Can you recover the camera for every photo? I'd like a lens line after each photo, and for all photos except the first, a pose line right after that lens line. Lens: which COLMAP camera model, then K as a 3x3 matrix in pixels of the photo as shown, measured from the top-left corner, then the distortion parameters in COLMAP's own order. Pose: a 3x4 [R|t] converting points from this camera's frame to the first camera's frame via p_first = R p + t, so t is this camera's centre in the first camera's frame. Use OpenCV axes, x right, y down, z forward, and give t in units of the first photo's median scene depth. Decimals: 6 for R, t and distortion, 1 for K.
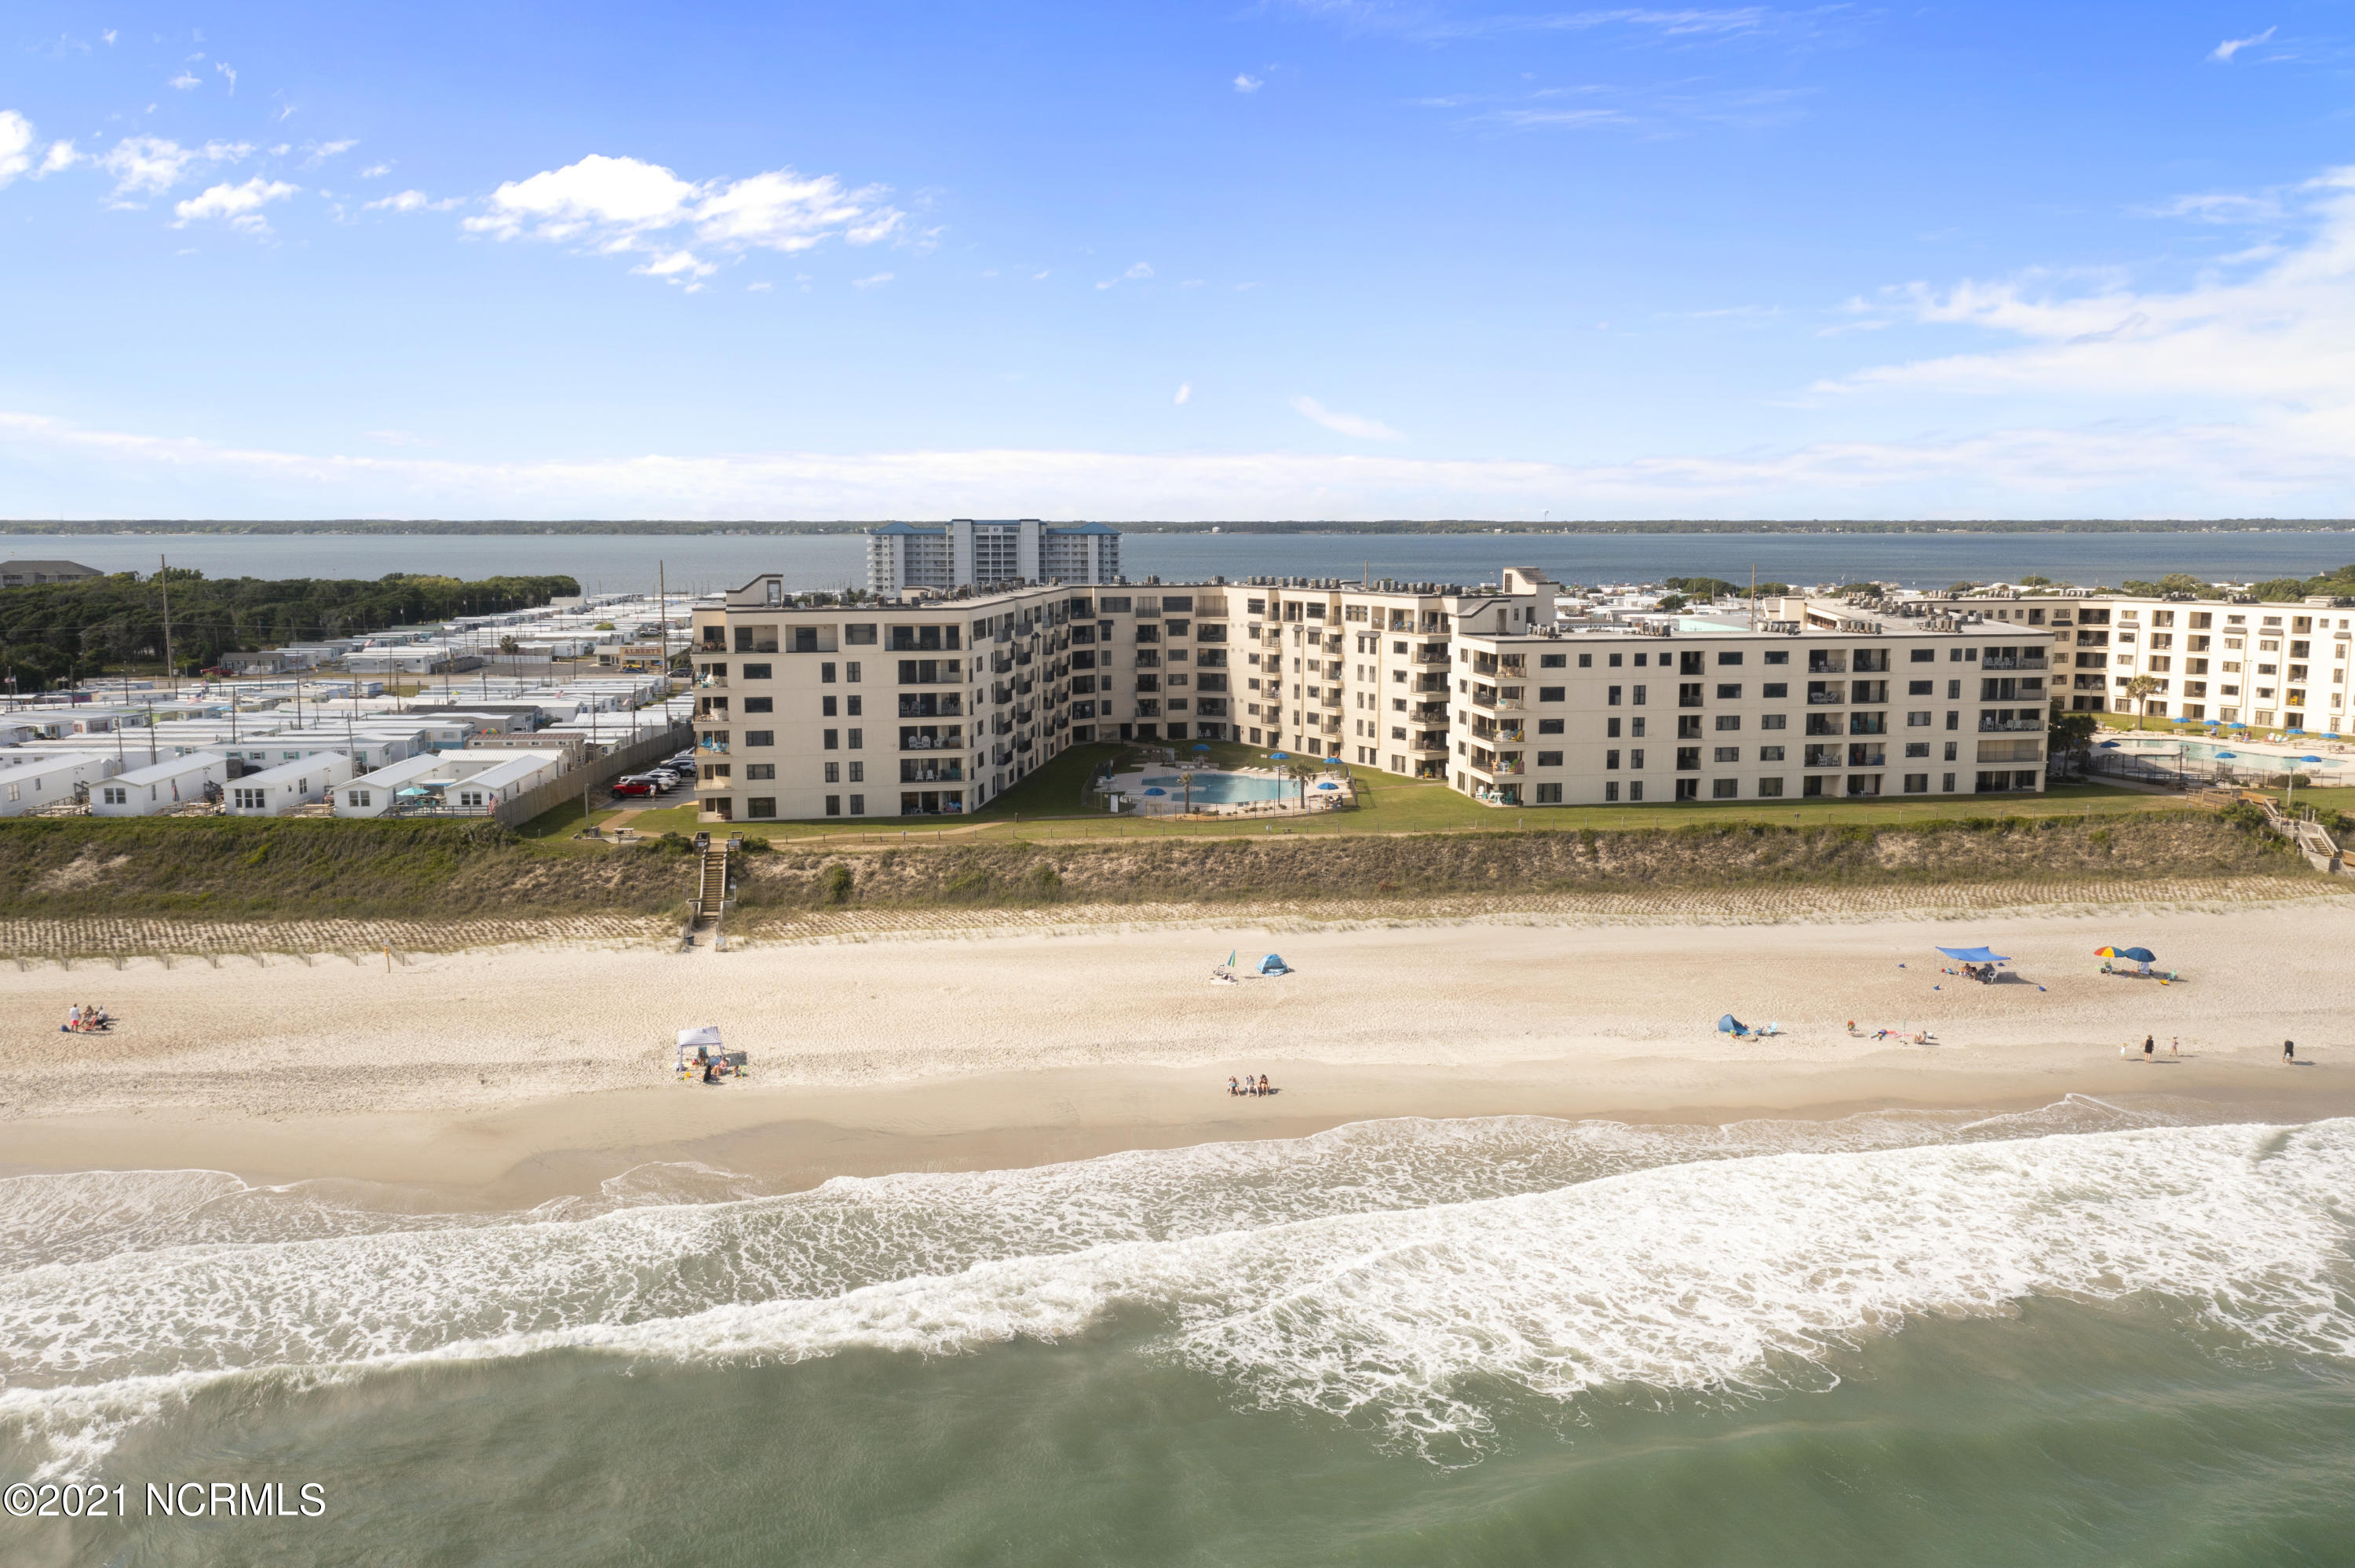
lens RADIAL K [[1941.6, 0, 1163.6], [0, 1941.6, 779.3], [0, 0, 1]] dist [-0.003387, 0.006744]
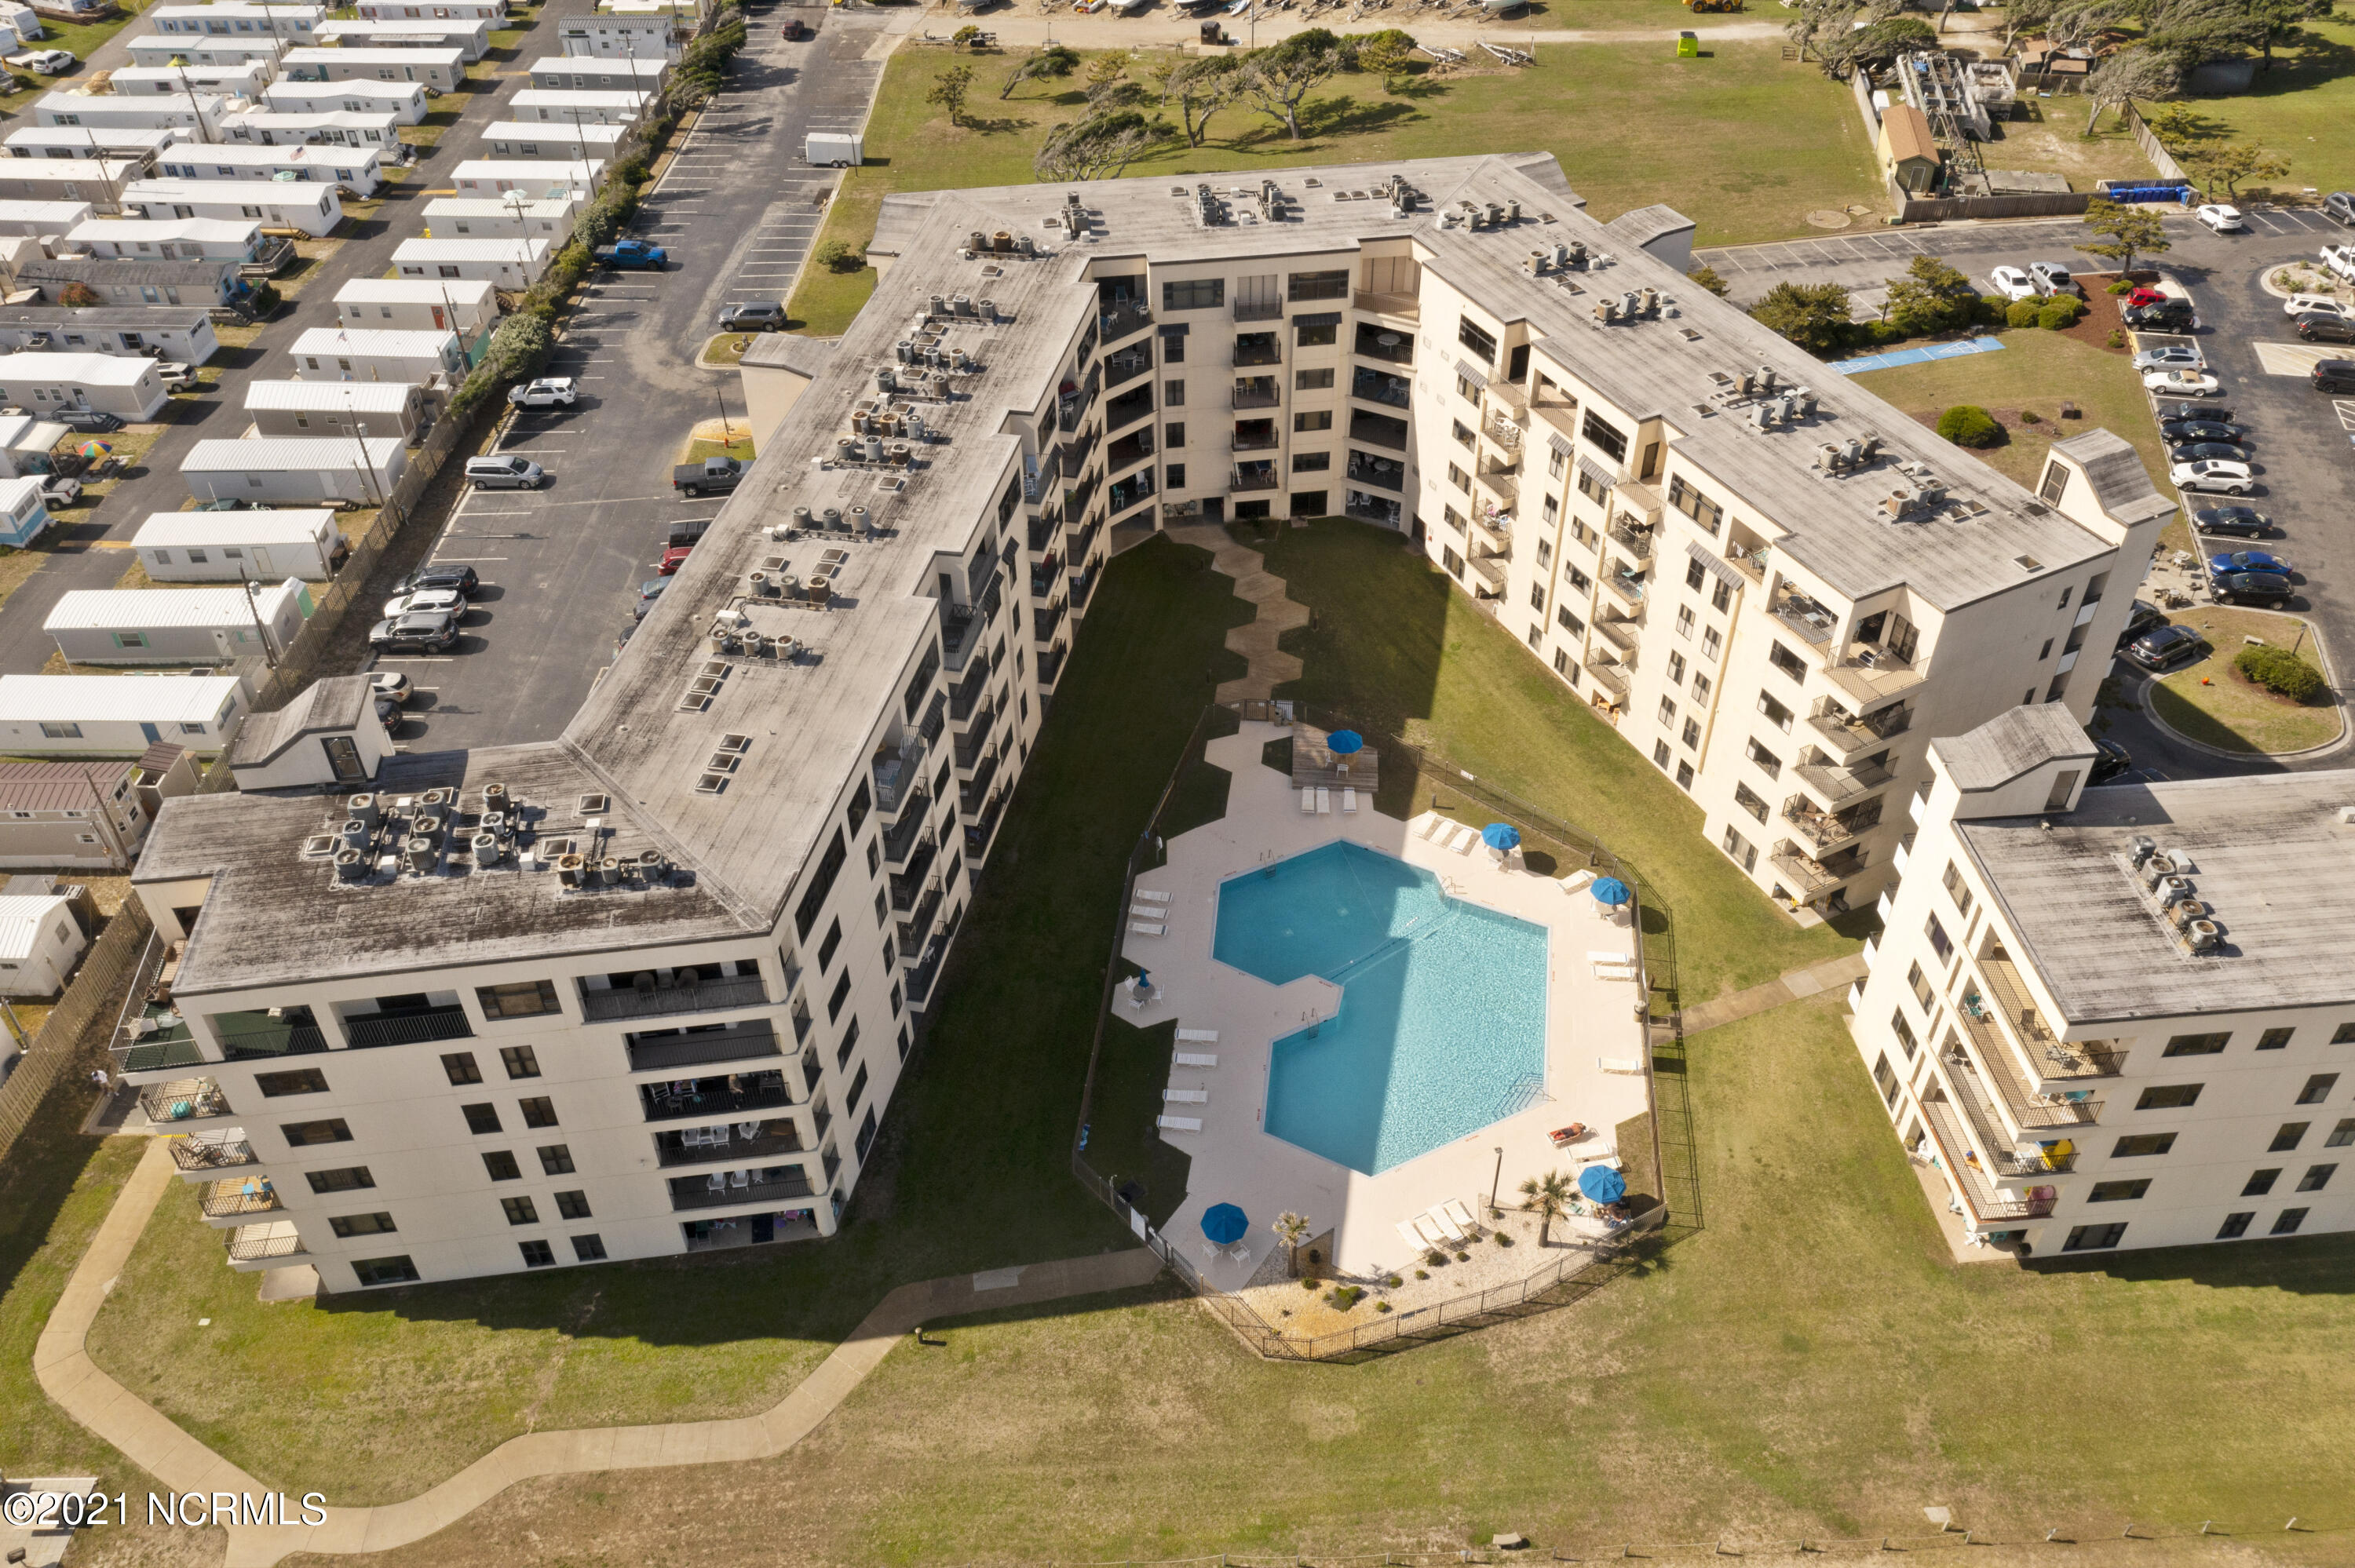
lens RADIAL K [[1941.6, 0, 1163.6], [0, 1941.6, 779.3], [0, 0, 1]] dist [-0.003387, 0.006744]
pose [[0.997047, 0.041783, -0.064425, 0.005945], [-0.000623, 0.843372, 0.537330, -0.302330], [0.076785, -0.535704, 0.840908, 0.612535]]
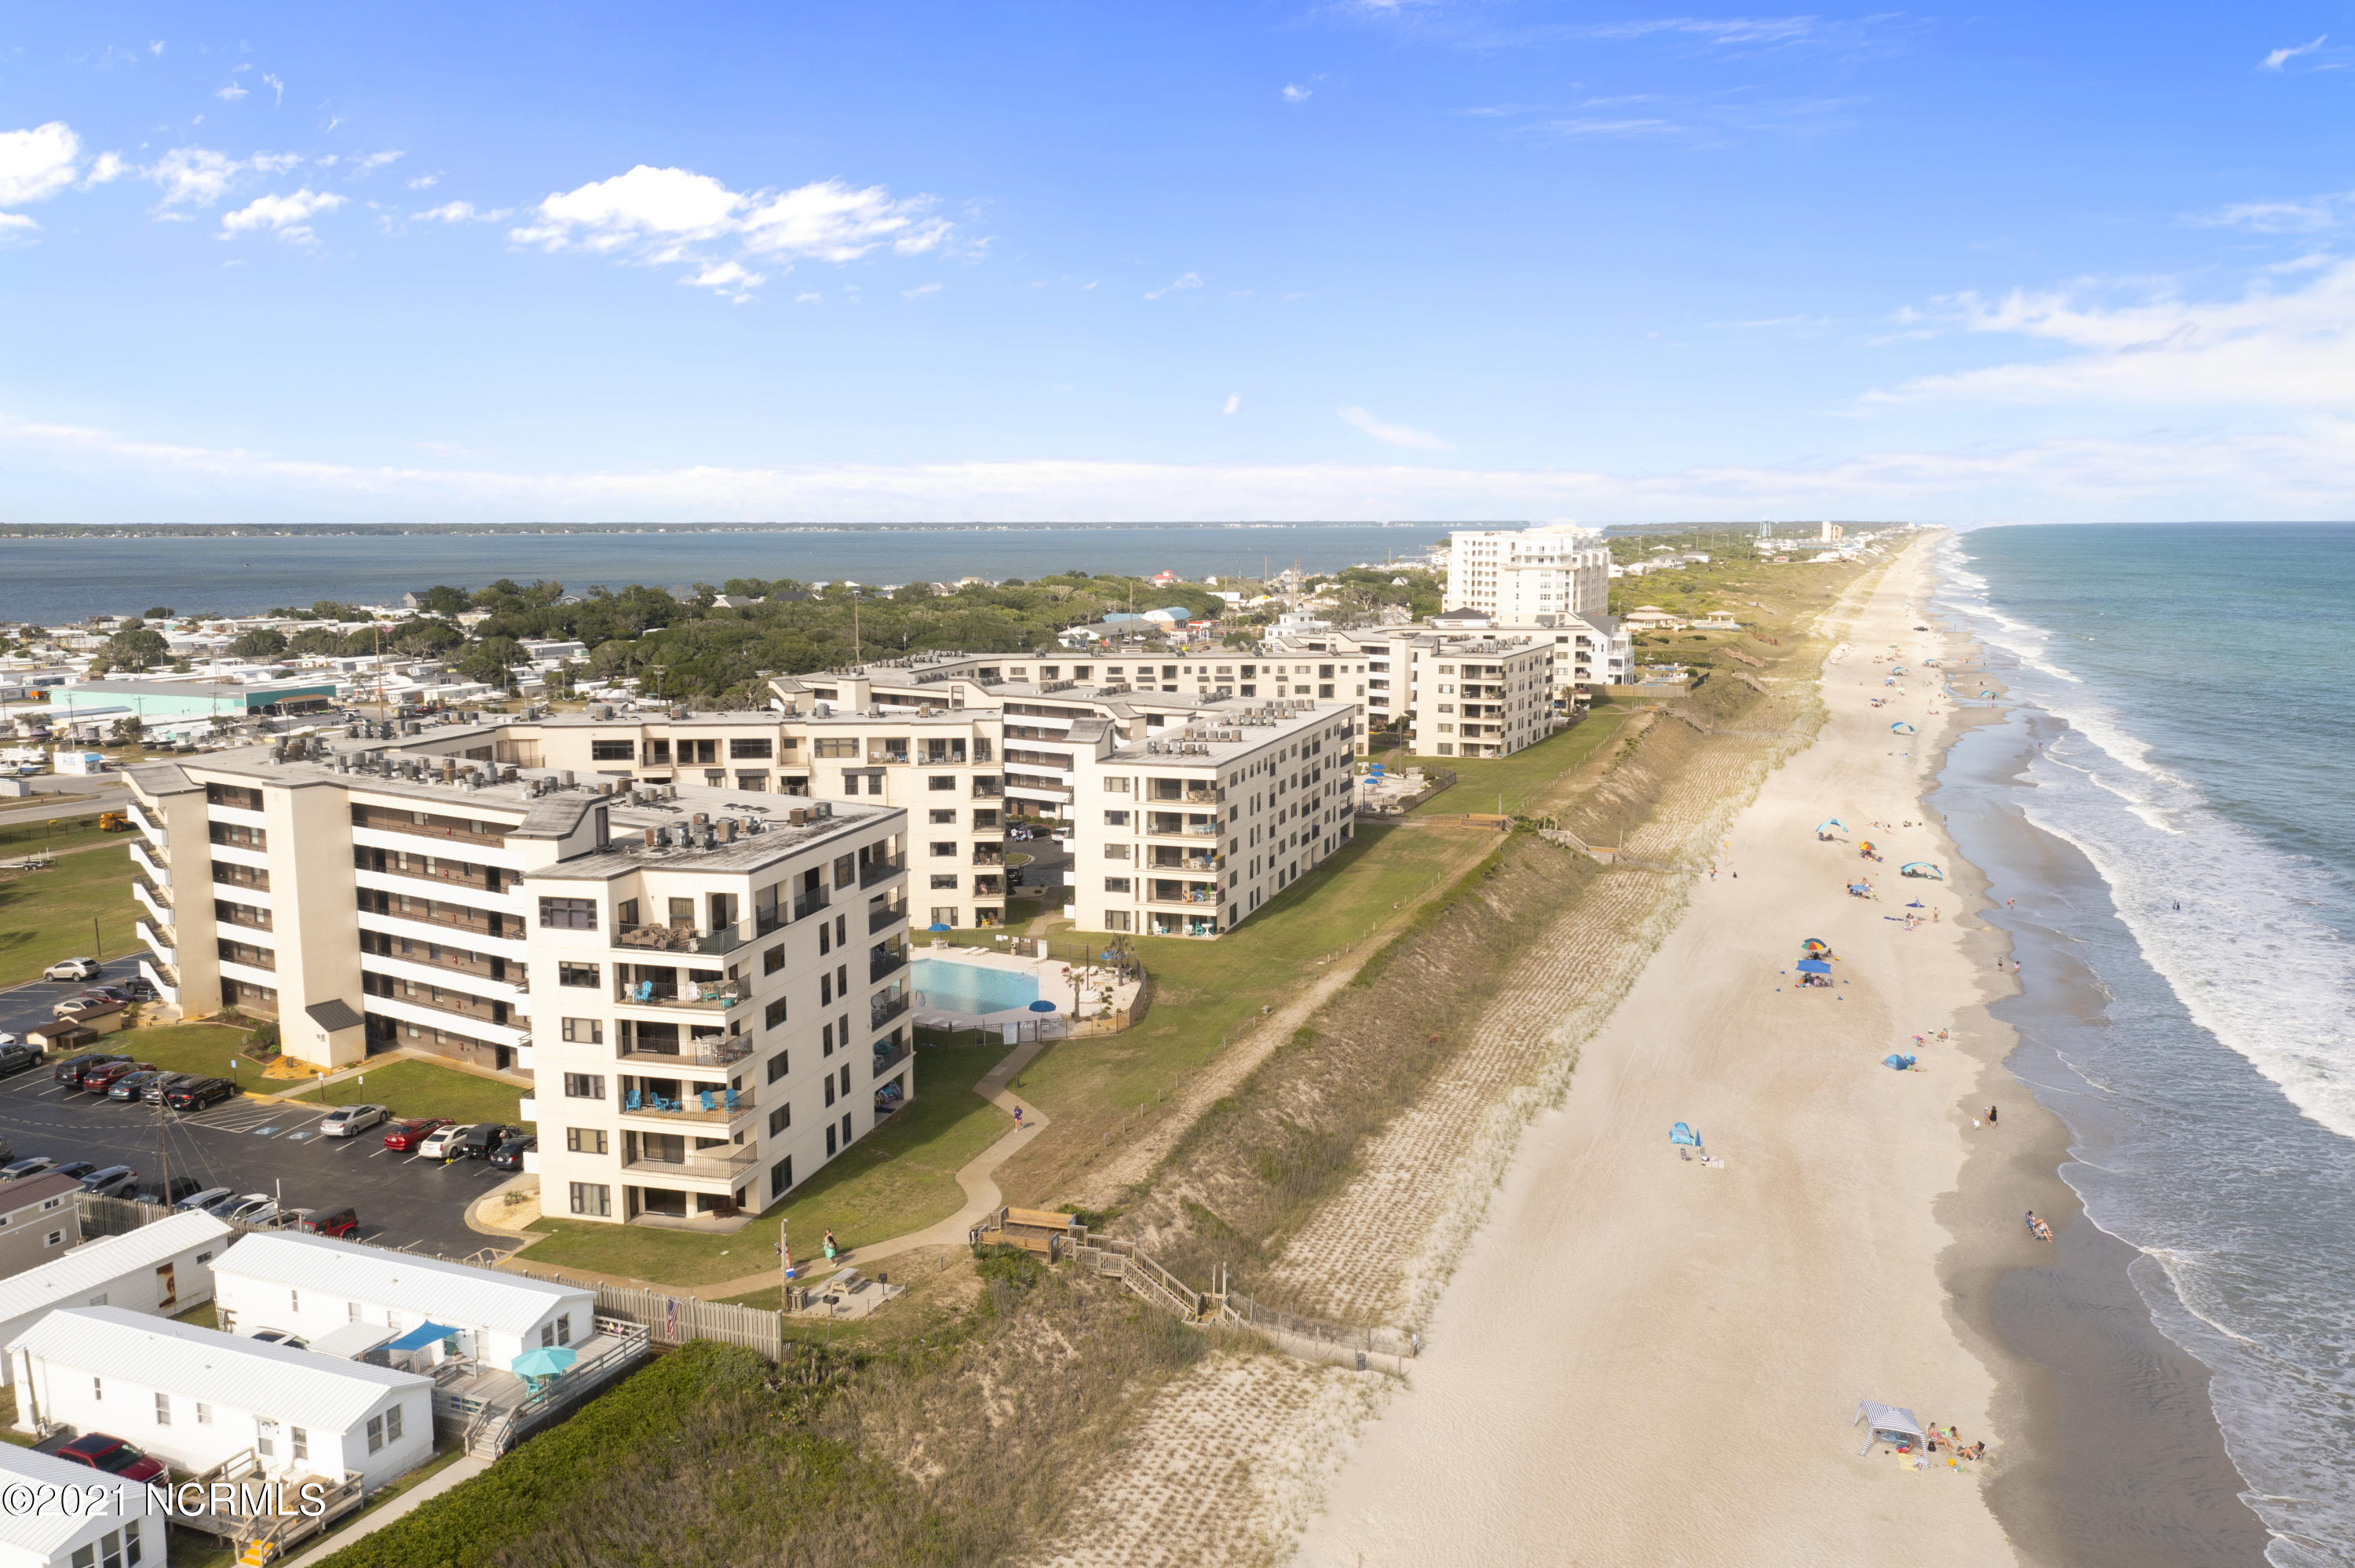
lens RADIAL K [[1877.0, 0, 1271.8], [0, 1877.0, 820.2], [0, 0, 1]] dist [0.000535, 0.006721]
pose [[0.415302, -0.142575, 0.898441, -0.589214], [0.117455, 0.987779, 0.102459, -0.124478], [-0.902069, 0.062975, 0.426972, 0.536451]]
